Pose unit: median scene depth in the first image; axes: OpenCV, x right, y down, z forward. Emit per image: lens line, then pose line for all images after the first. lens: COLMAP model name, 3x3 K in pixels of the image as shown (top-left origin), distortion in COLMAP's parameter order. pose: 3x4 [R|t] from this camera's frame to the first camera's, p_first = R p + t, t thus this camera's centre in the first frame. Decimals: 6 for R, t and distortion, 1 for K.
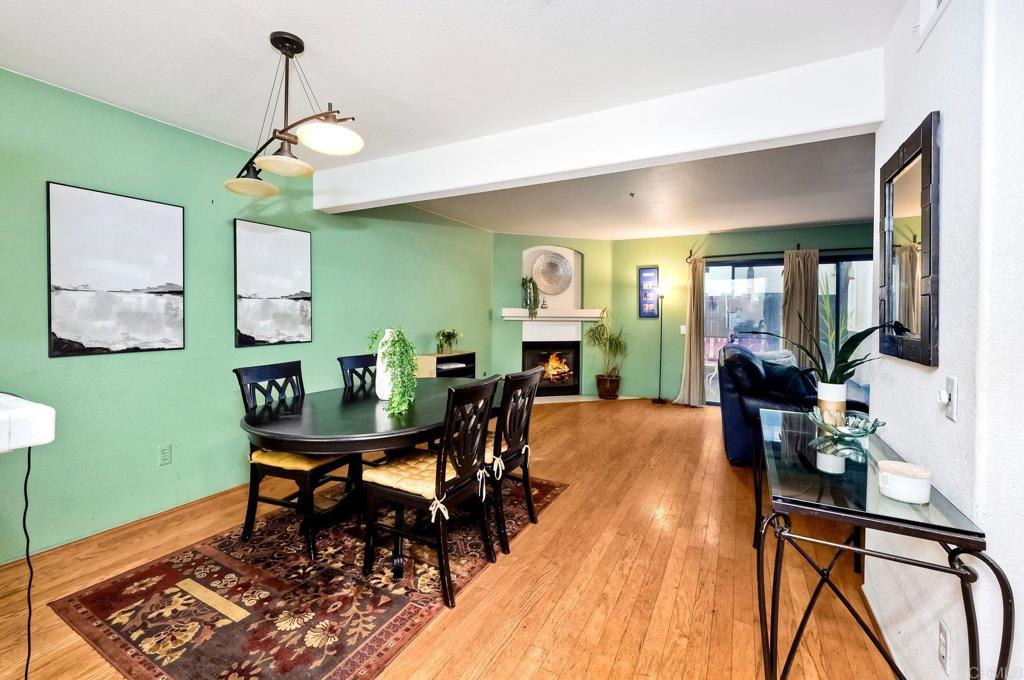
lens RADIAL K [[419.6, 0, 516.5], [0, 419.6, 323.3], [0, 0, 1]] dist [-0.000430, 0.000096]
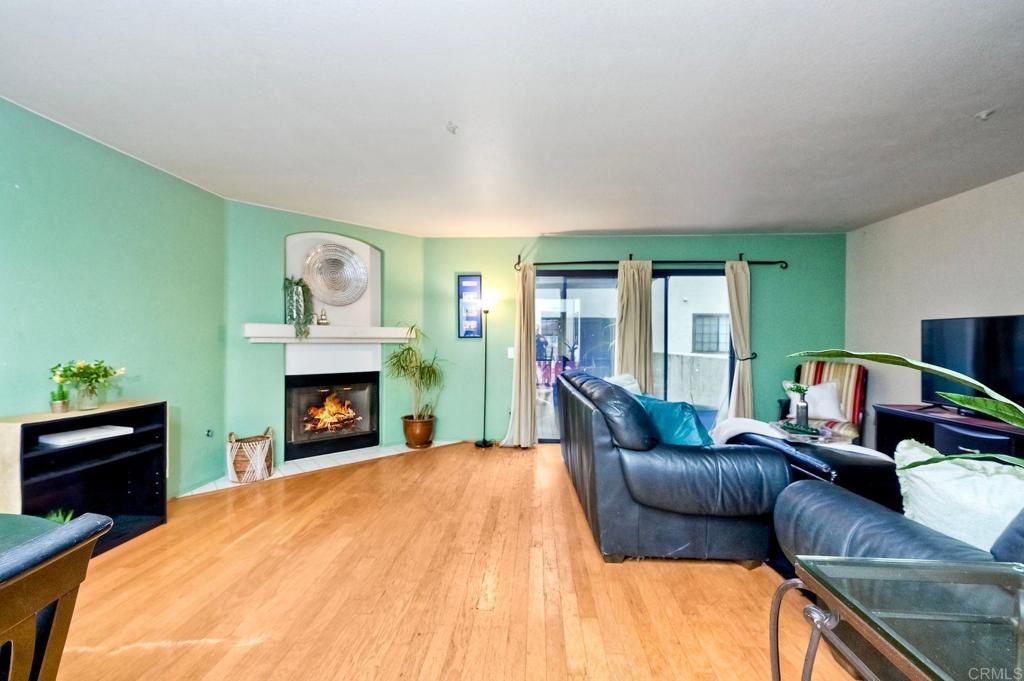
lens RADIAL K [[404.4, 0, 514.5], [0, 404.4, 343.7], [0, 0, 1]] dist [-0.000192, -0.000017]
pose [[0.907781, -0.007546, 0.419376, 0.177844], [0.012268, 0.999888, -0.008563, 0.010055], [-0.419264, 0.012918, 0.907772, 0.678654]]
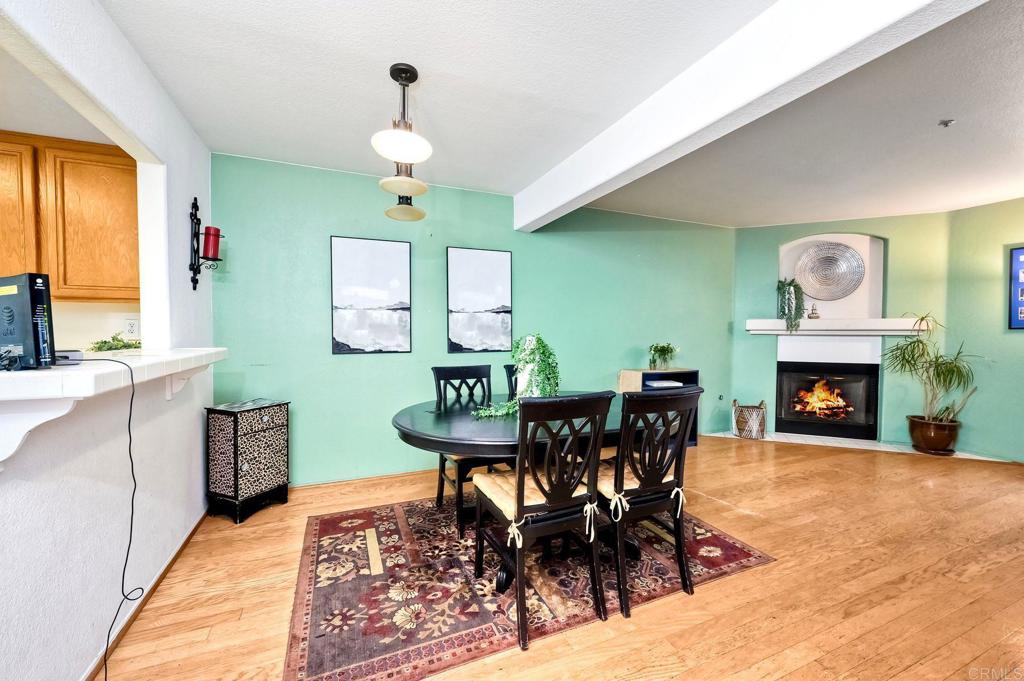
lens RADIAL K [[404.4, 0, 514.5], [0, 404.4, 343.7], [0, 0, 1]] dist [-0.000192, -0.000017]
pose [[0.781203, 0.011964, -0.624162, 0.245784], [-0.009266, 0.999928, 0.007569, 0.022761], [0.624208, -0.000129, 0.781258, 0.230739]]
